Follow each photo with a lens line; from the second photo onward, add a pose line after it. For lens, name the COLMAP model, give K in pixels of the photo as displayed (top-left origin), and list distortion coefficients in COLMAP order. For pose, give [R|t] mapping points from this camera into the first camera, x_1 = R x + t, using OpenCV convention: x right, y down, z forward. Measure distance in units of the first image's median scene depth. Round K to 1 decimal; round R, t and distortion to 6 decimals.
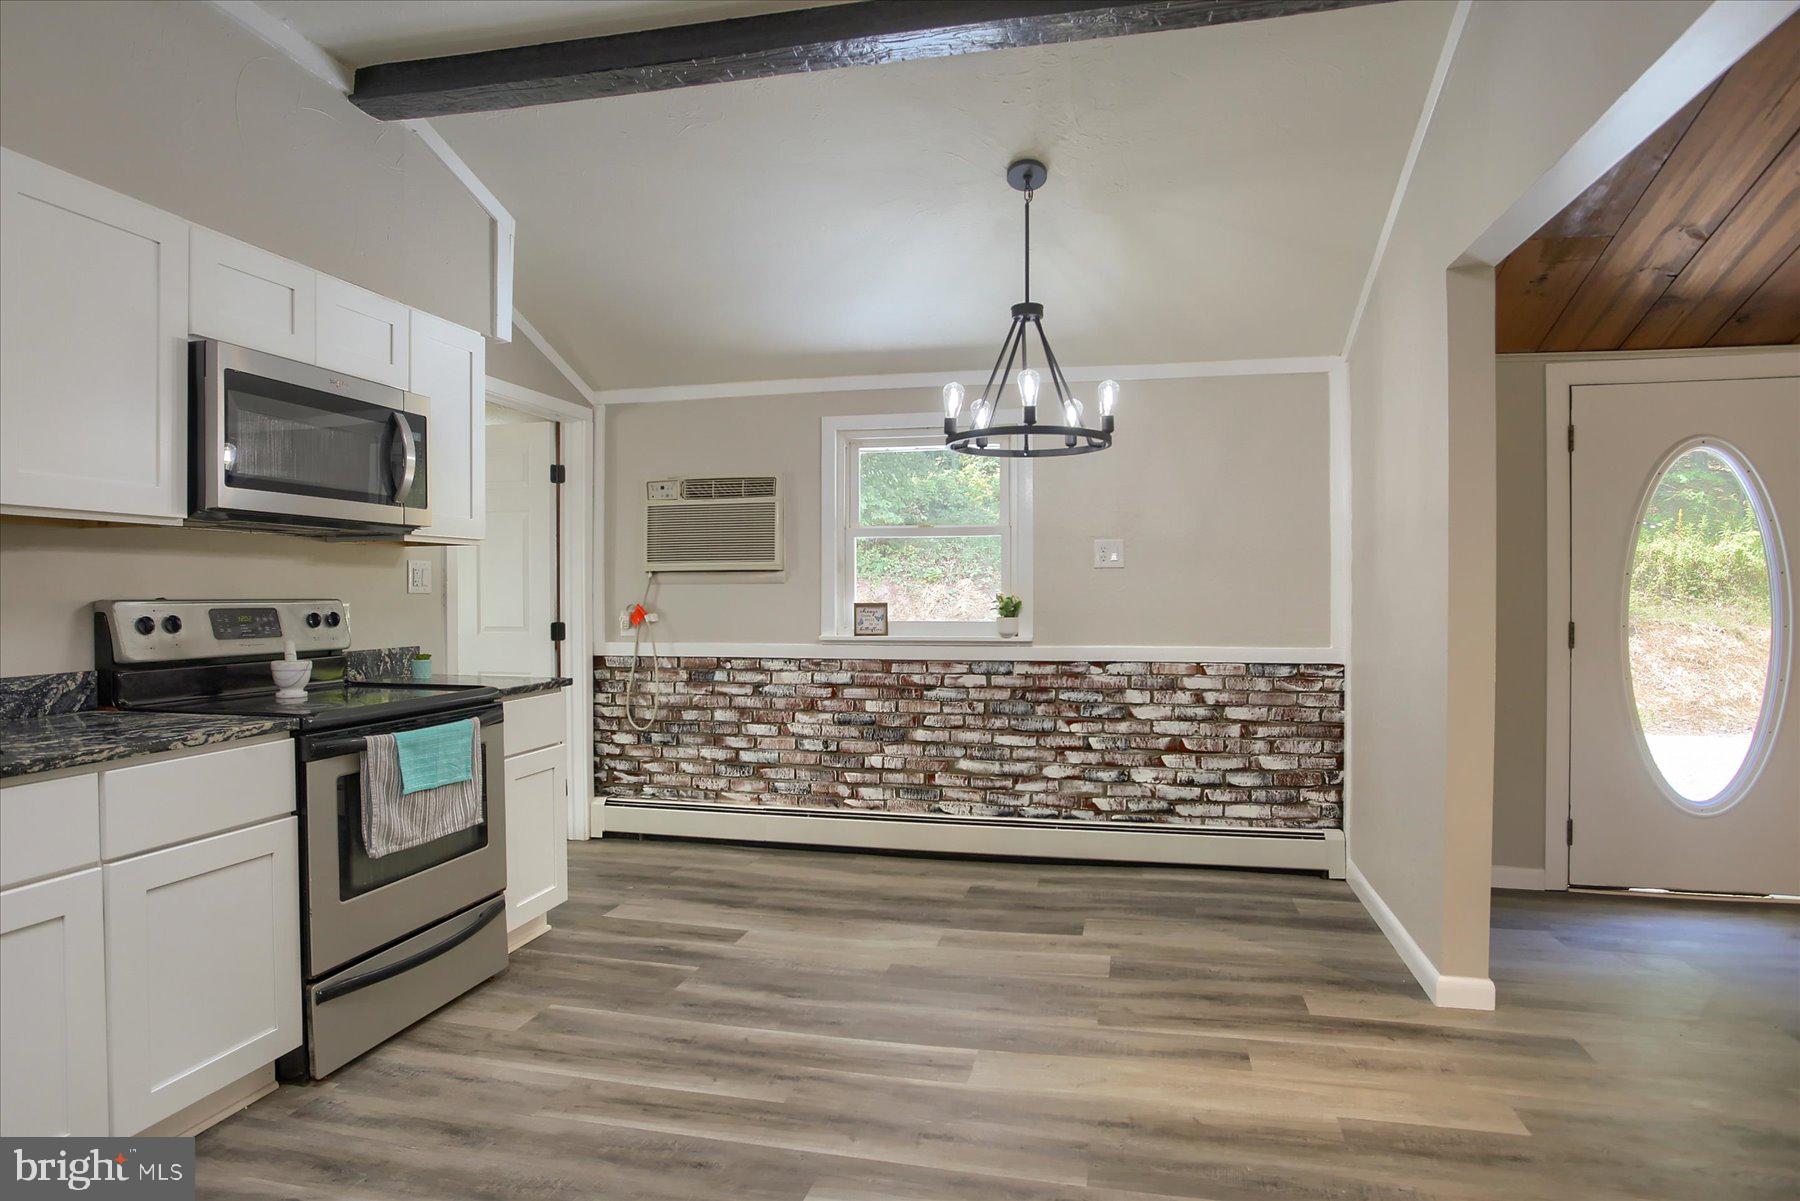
lens RADIAL K [[982.5, 0, 912.6], [0, 982.5, 601.2], [0, 0, 1]] dist [-0.085275, 0.050051]
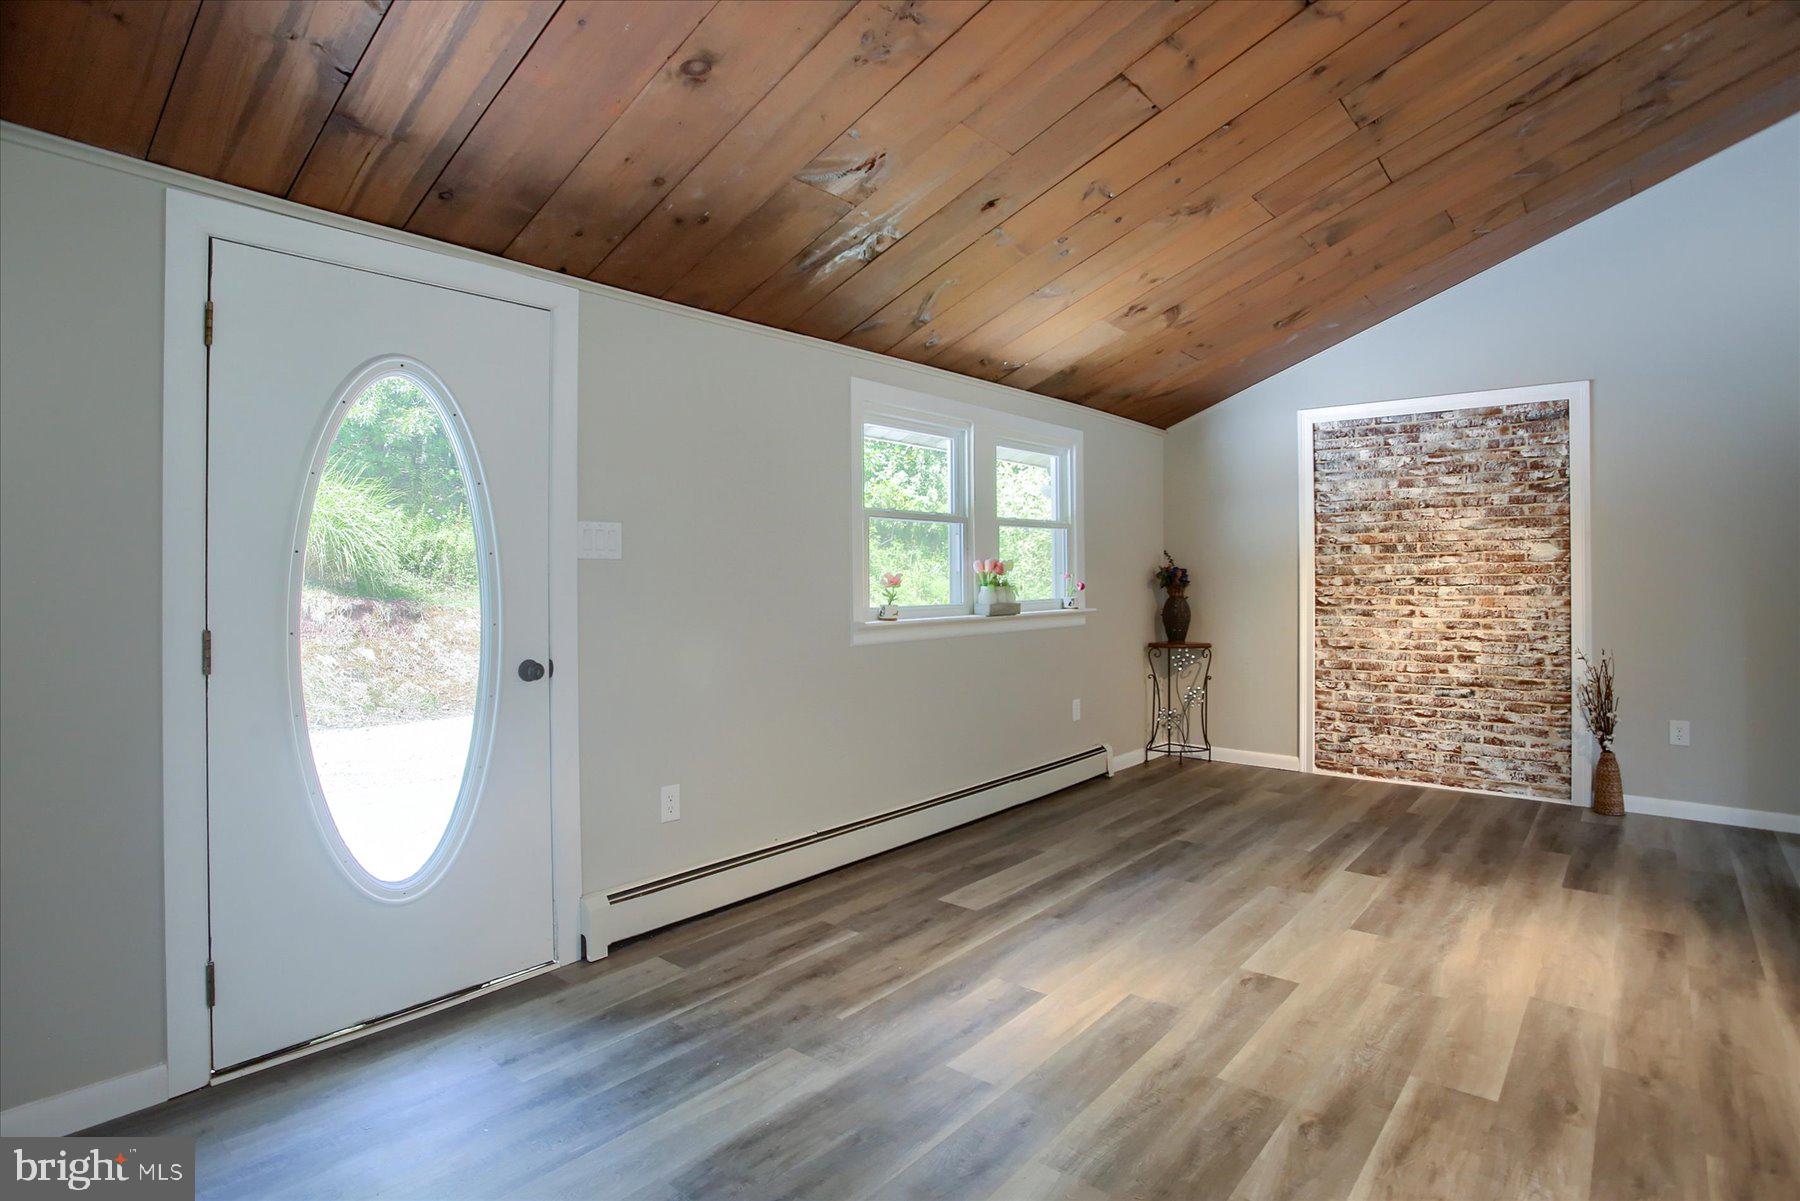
lens RADIAL K [[947.9, 0, 880.4], [0, 947.9, 563.1], [0, 0, 1]] dist [-0.078796, 0.038164]
pose [[0.462991, 0.011610, 0.886287, 0.409414], [0.012846, 0.999721, -0.019807, -0.003752], [-0.886270, 0.020556, 0.462713, 0.391000]]
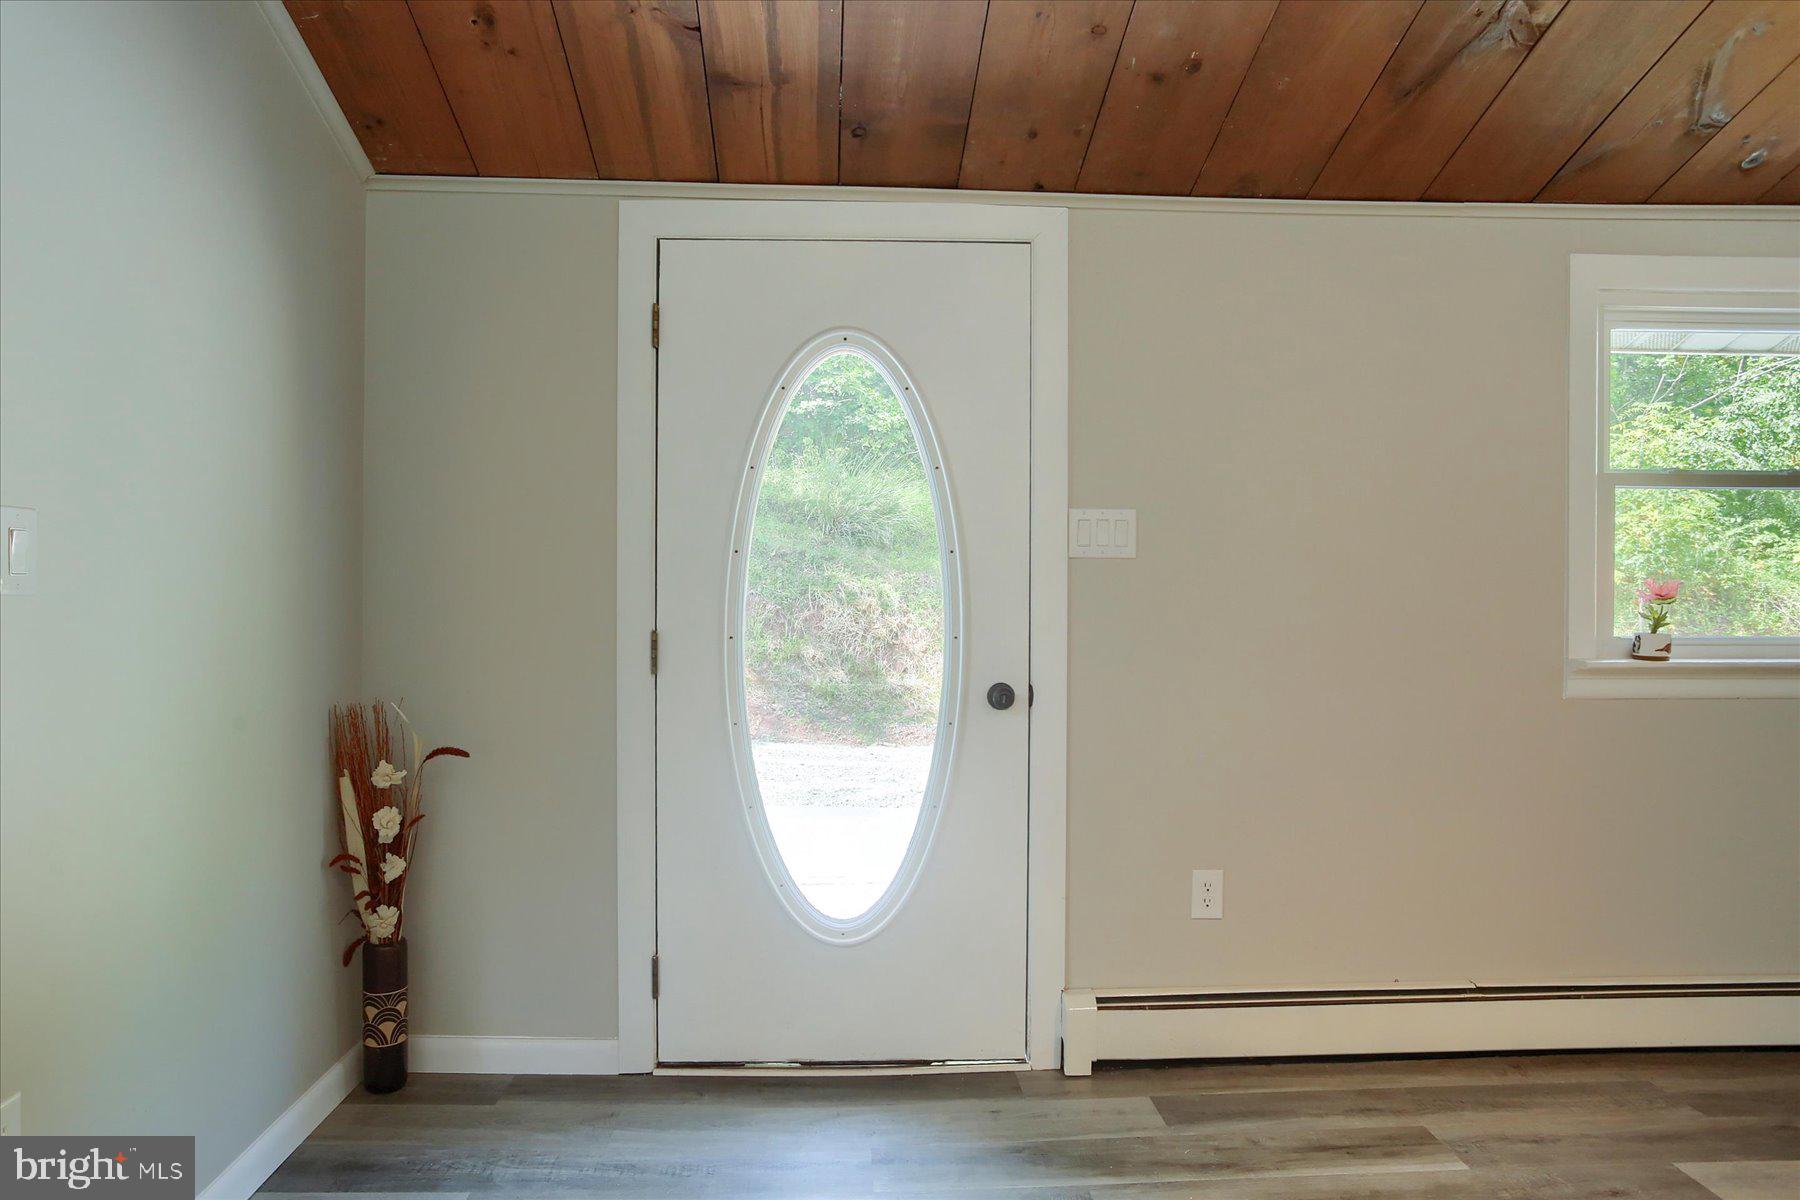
lens RADIAL K [[1119.1, 0, 872.6], [0, 1119.1, 602.2], [0, 0, 1]] dist [-0.067639, 0.045135]
pose [[0.966073, 0.000501, 0.258268, 0.696253], [-0.002520, 0.999969, 0.007490, -0.002305], [-0.258256, -0.007887, 0.966044, 0.307450]]
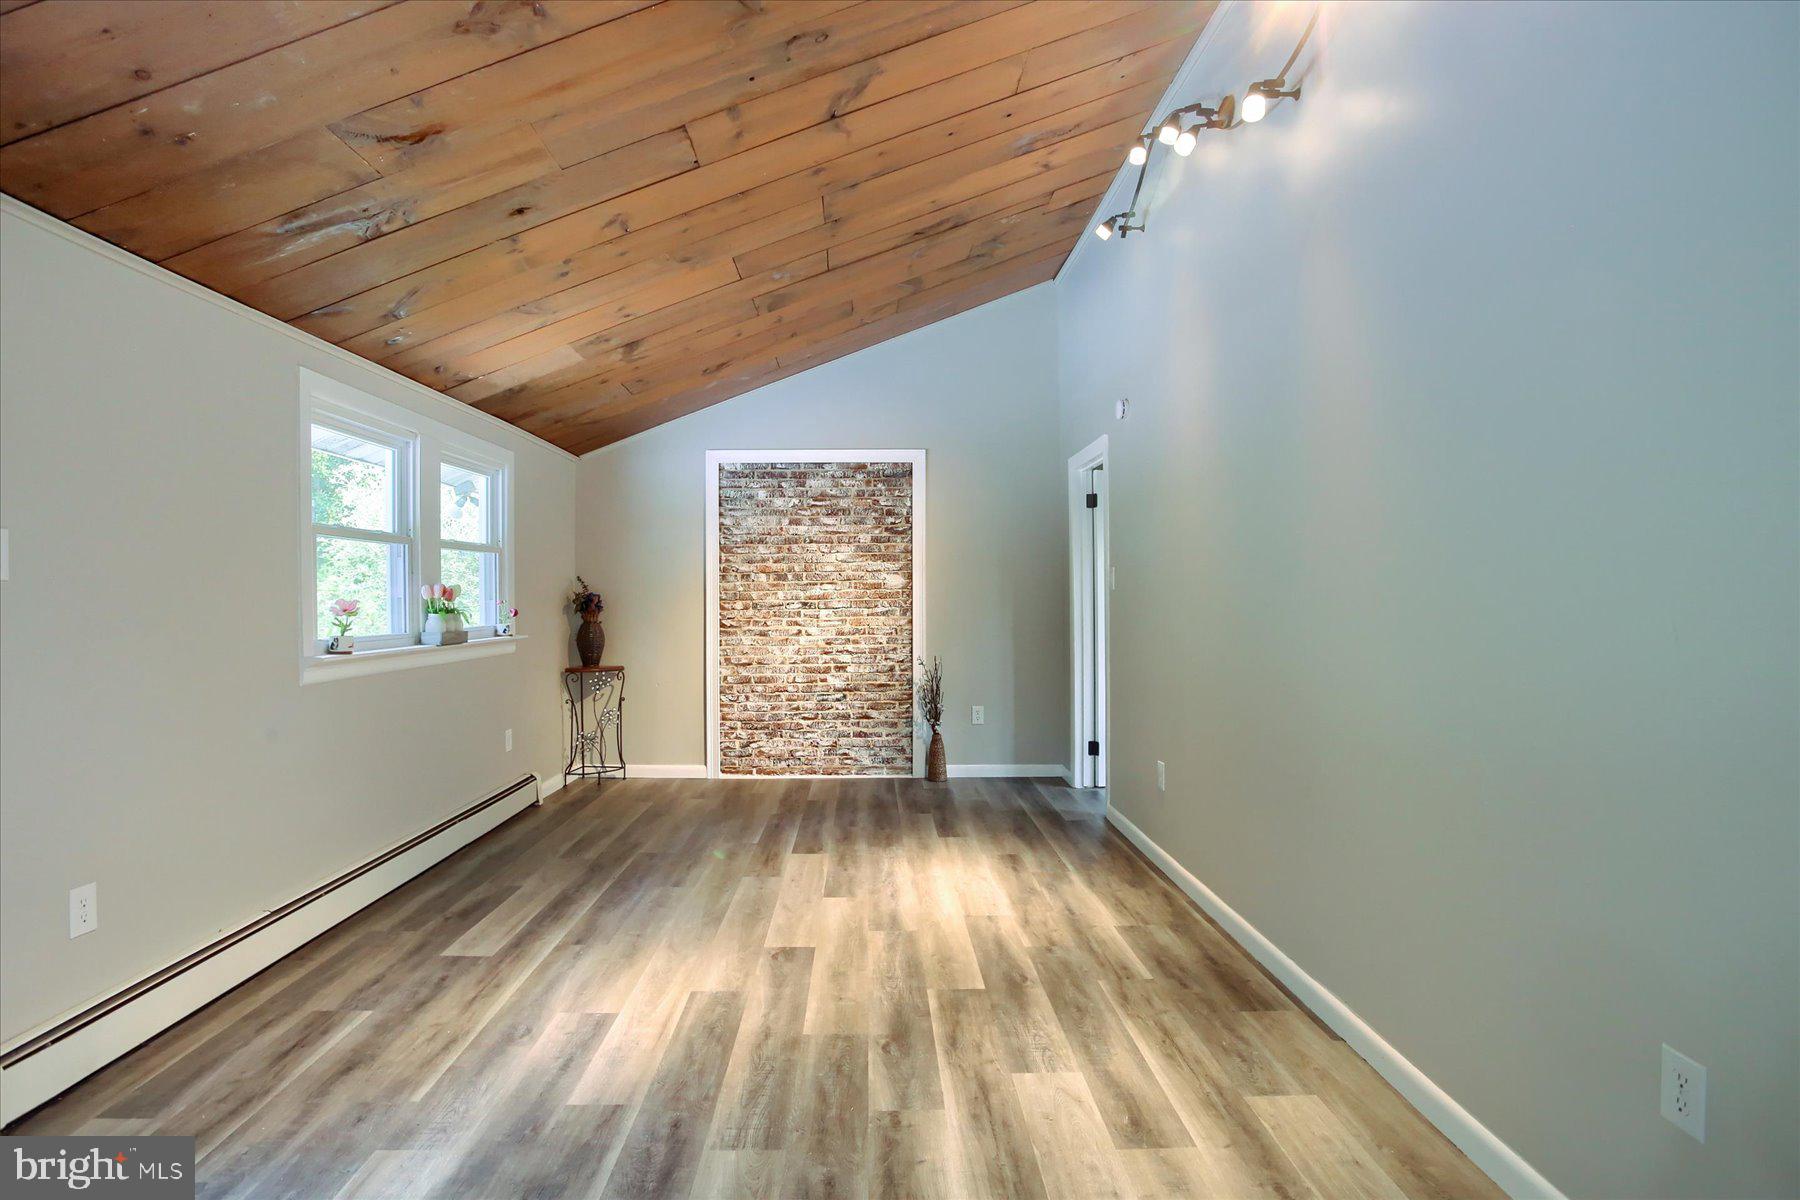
lens RADIAL K [[948.8, 0, 900.0], [0, 948.8, 600.0], [0, 0, 1]] dist [-0.081391, 0.042000]
pose [[-0.250263, 0.000120, 0.968178, 0.344538], [0.017176, 0.999843, 0.004316, -0.007379], [-0.968026, 0.017710, -0.250226, 0.588604]]
